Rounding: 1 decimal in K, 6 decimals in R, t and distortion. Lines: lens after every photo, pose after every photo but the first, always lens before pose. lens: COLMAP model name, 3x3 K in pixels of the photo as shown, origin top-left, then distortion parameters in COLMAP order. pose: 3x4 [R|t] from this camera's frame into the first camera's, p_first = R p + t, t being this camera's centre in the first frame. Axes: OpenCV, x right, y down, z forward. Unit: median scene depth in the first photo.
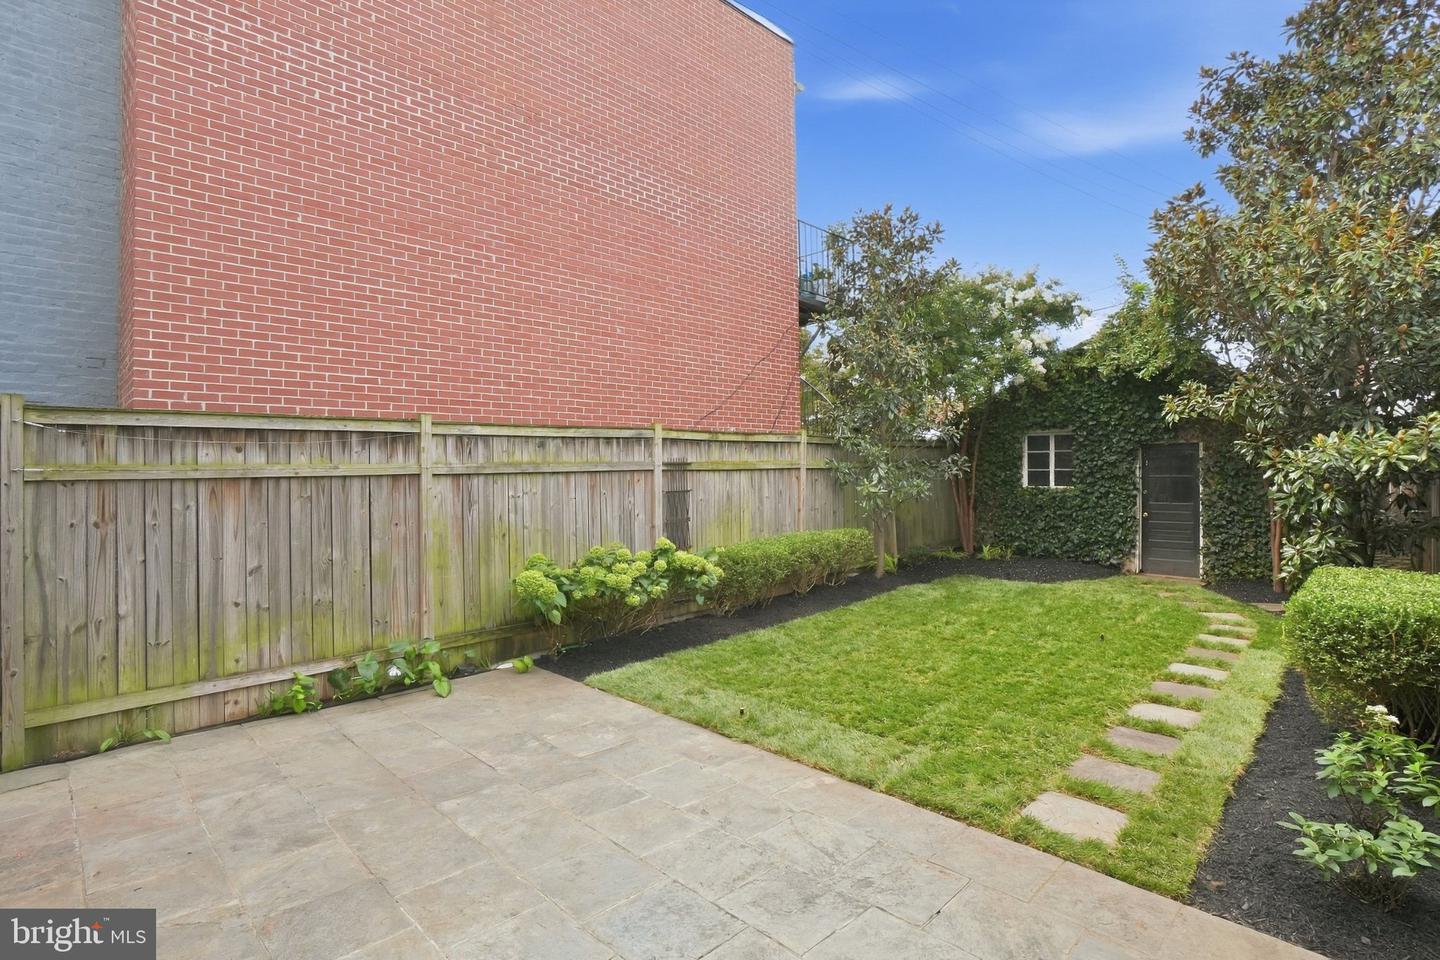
lens RADIAL K [[702.9, 0, 720.0], [0, 702.9, 480.0], [0, 0, 1]] dist [-0.032914, 0.001119]
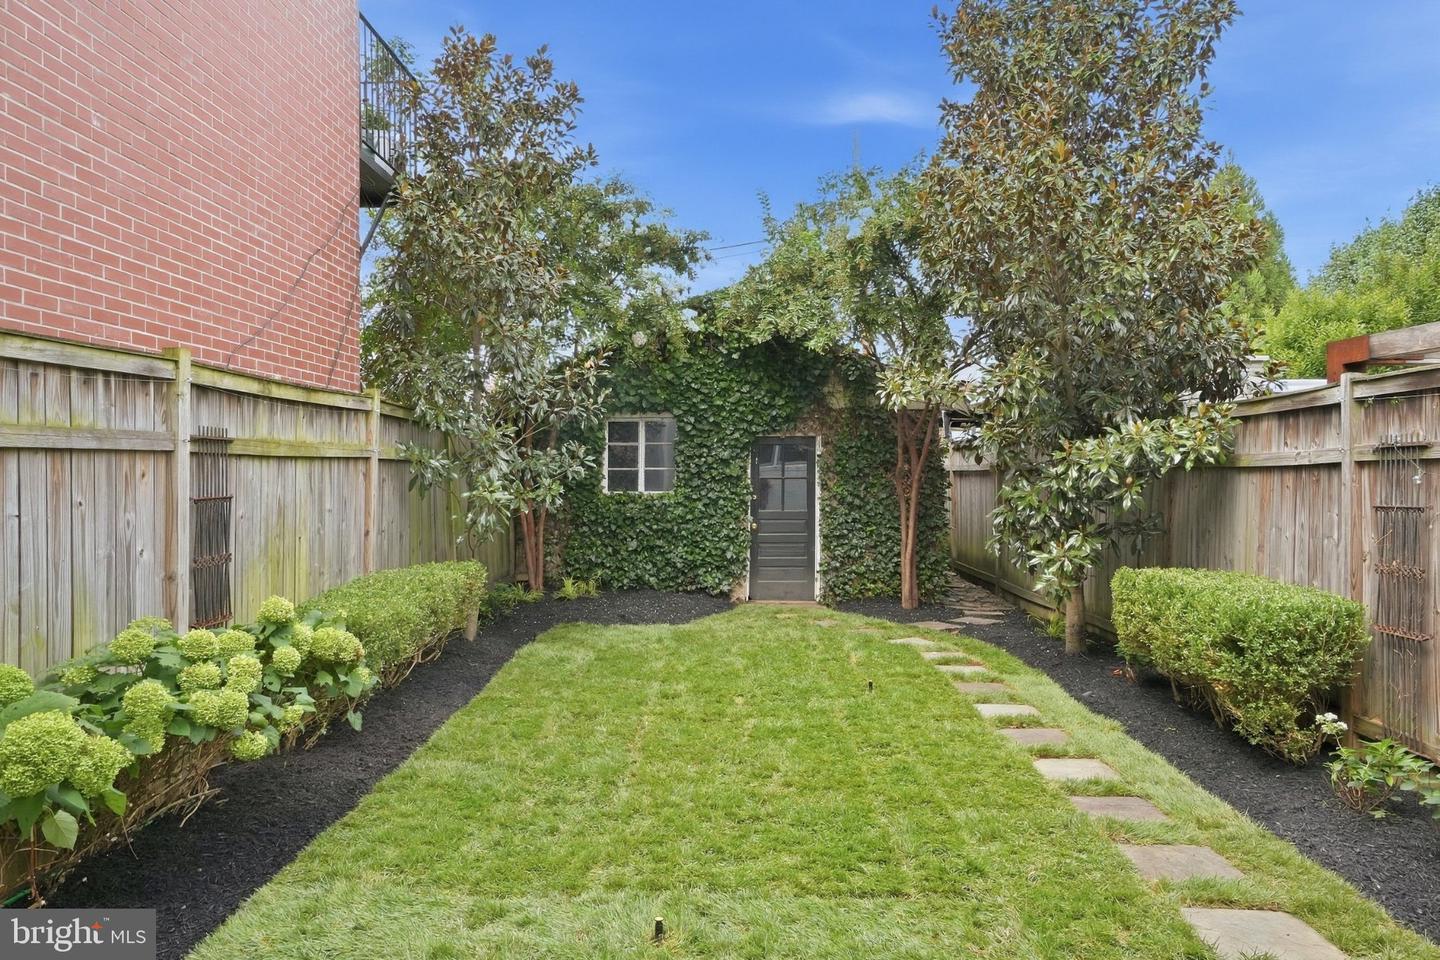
lens RADIAL K [[991.9, 0, 720.0], [0, 991.9, 480.0], [0, 0, 1]] dist [0.009114, 0.000321]
pose [[0.730563, 0.002054, 0.682842, -0.257971], [0.007332, 0.999914, -0.010852, 0.013063], [-0.682806, 0.012934, 0.730486, 0.276384]]
